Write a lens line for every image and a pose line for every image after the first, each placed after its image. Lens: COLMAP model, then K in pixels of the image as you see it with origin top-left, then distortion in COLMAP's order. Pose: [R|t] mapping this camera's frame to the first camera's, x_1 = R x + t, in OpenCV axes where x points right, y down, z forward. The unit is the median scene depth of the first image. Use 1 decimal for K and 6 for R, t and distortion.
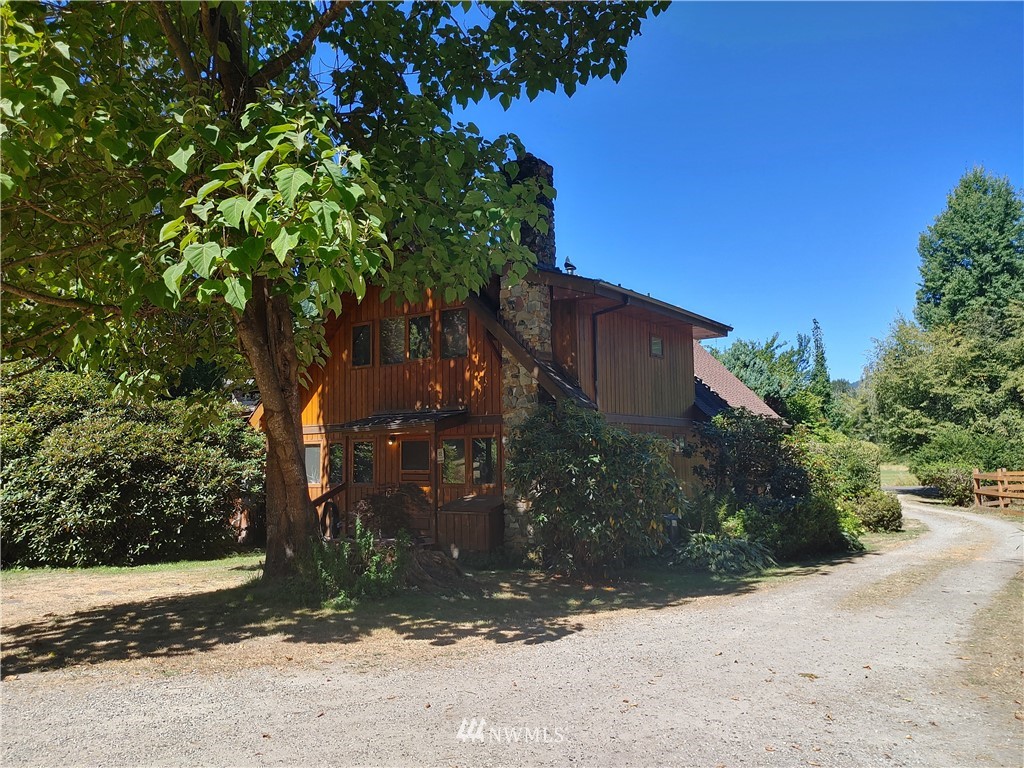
lens RADIAL K [[800.0, 0, 512.0], [0, 800.0, 384.0], [0, 0, 1]] dist [0.015212, 0.002837]
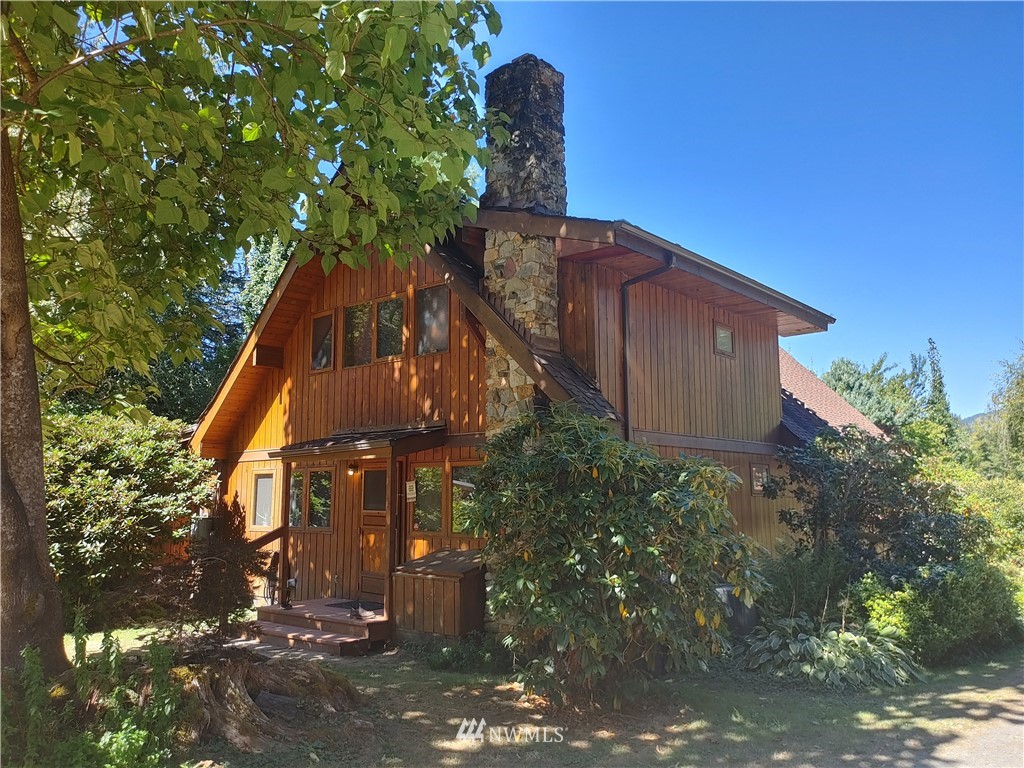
lens RADIAL K [[800.0, 0, 512.0], [0, 800.0, 384.0], [0, 0, 1]] dist [0.015212, 0.002837]
pose [[0.993960, -0.002874, -0.109706, 0.074094], [-0.001993, 0.999019, -0.044228, 0.024614], [0.109726, 0.044180, 0.992980, 0.286195]]
